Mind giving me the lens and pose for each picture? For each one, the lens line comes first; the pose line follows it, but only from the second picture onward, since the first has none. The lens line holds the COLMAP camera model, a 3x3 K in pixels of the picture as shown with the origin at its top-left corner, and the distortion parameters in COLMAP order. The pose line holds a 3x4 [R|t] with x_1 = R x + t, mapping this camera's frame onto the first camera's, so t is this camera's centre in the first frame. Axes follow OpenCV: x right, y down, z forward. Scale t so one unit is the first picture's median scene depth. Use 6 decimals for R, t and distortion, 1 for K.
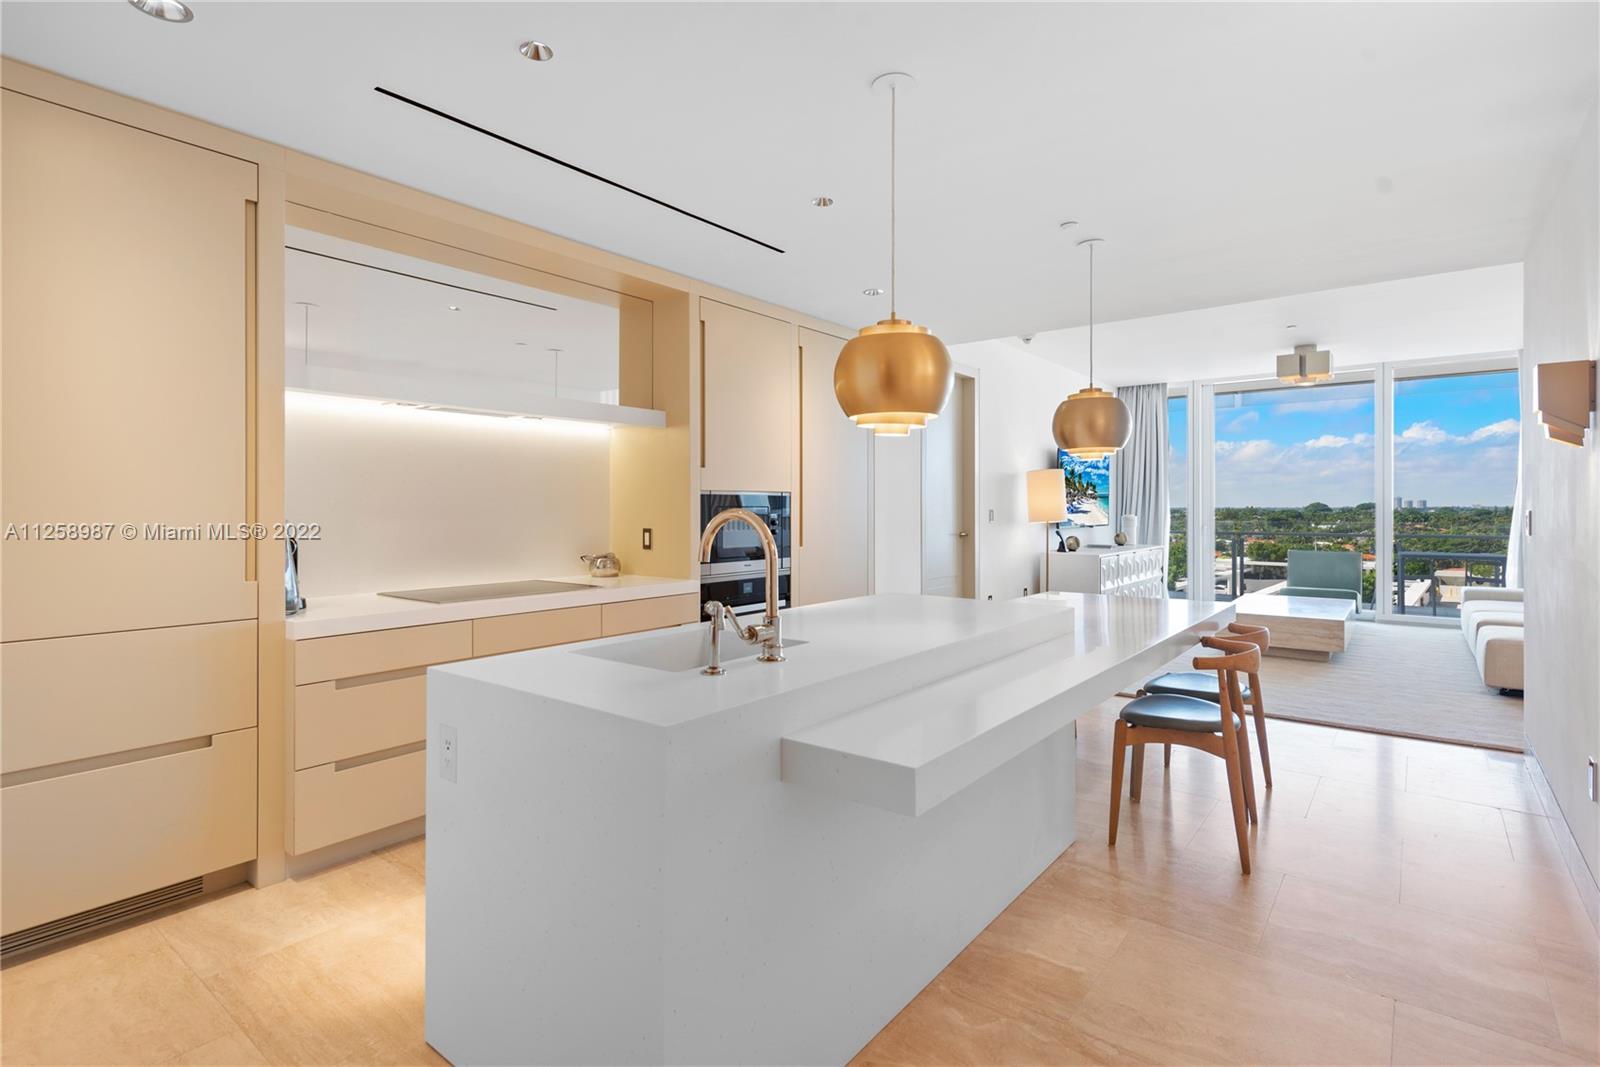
lens RADIAL K [[801.4, 0, 762.8], [0, 801.4, 509.6], [0, 0, 1]] dist [-0.003301, -0.000733]
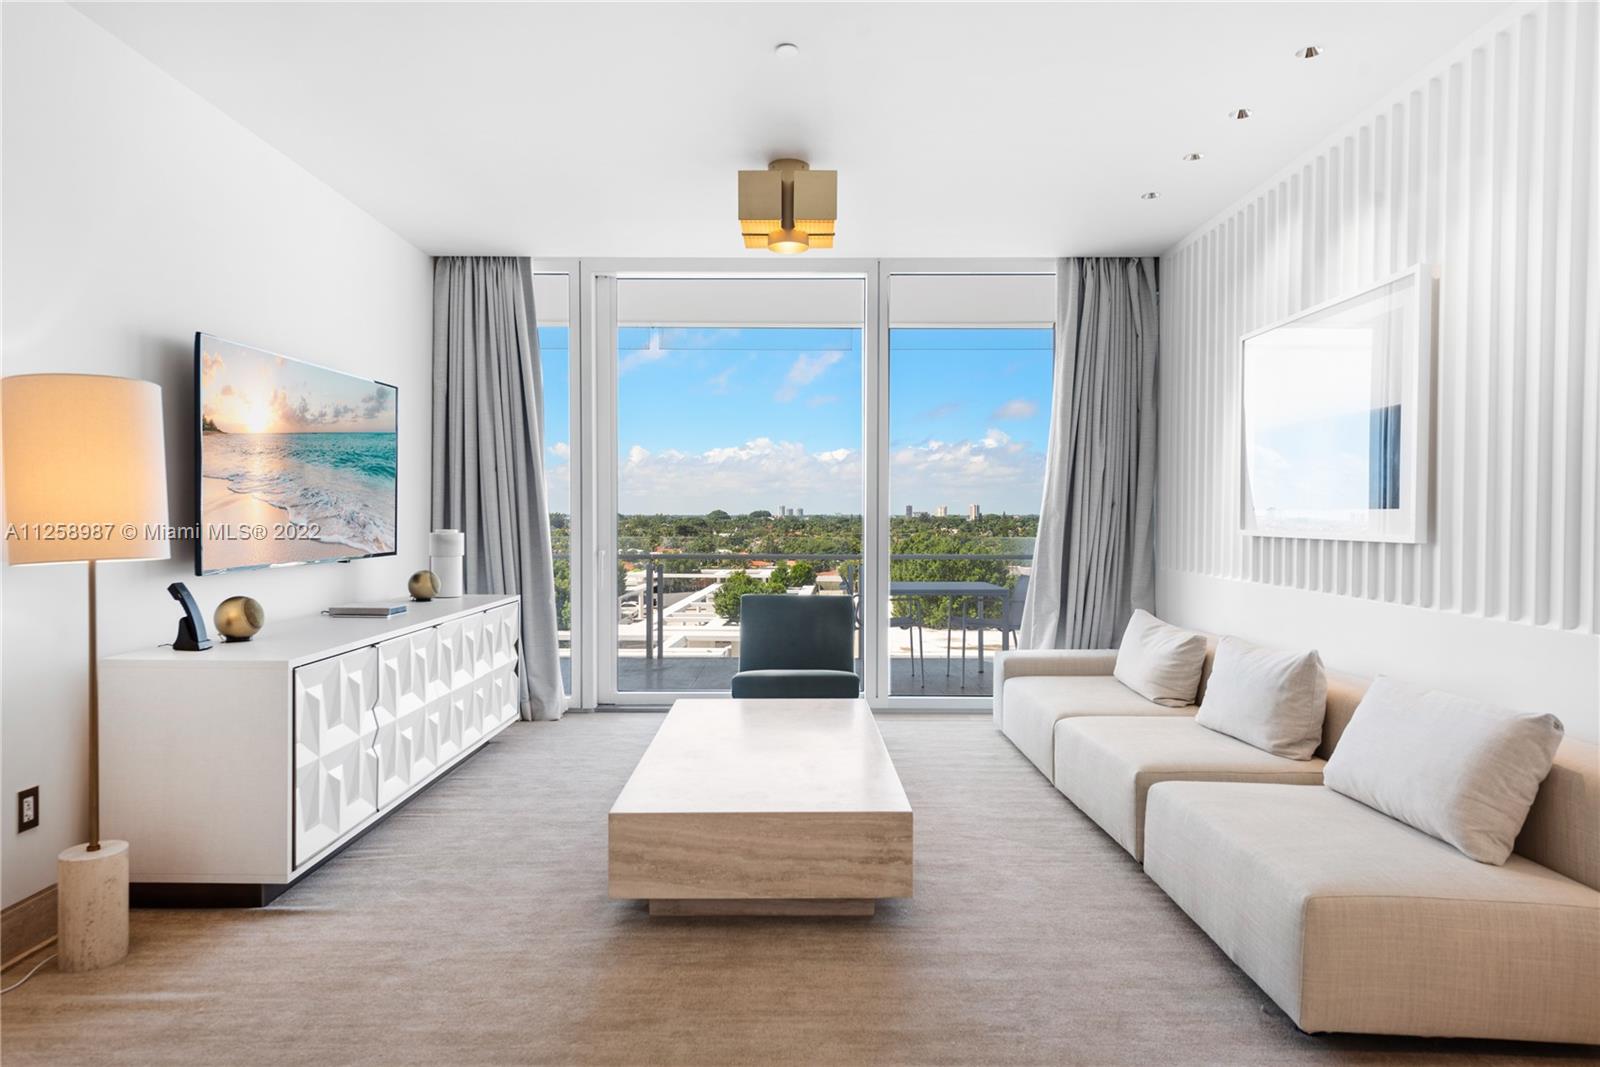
lens RADIAL K [[954.5, 0, 801.2], [0, 954.5, 531.0], [0, 0, 1]] dist [0.018070, -0.001248]
pose [[0.768361, -0.007872, 0.639968, 0.034493], [-0.001696, 0.999896, 0.014335, -0.000088], [-0.640014, -0.012100, 0.768268, 0.059694]]
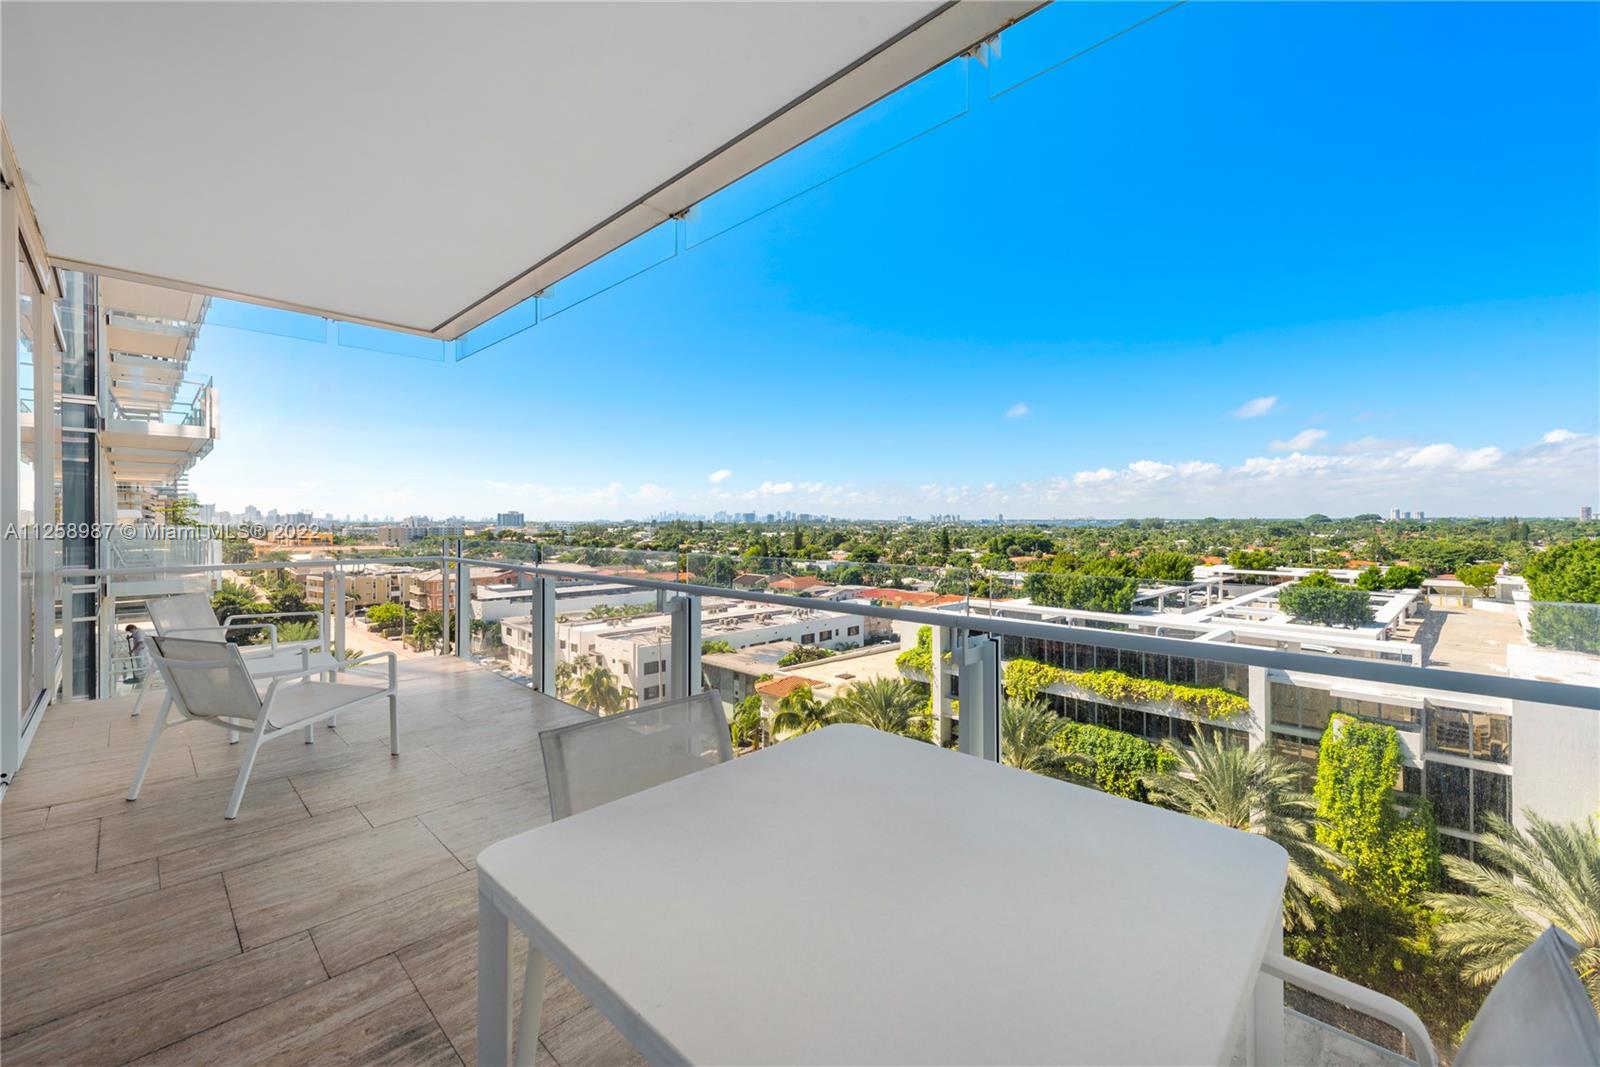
lens RADIAL K [[631.8, 0, 792.4], [0, 631.8, 527.9], [0, 0, 1]] dist [0.003619, 0.000166]
pose [[0.995559, -0.000605, -0.094136, 0.104056], [0.001641, 0.999939, 0.010927, -0.000696], [0.094124, -0.011033, 0.995499, 0.107073]]
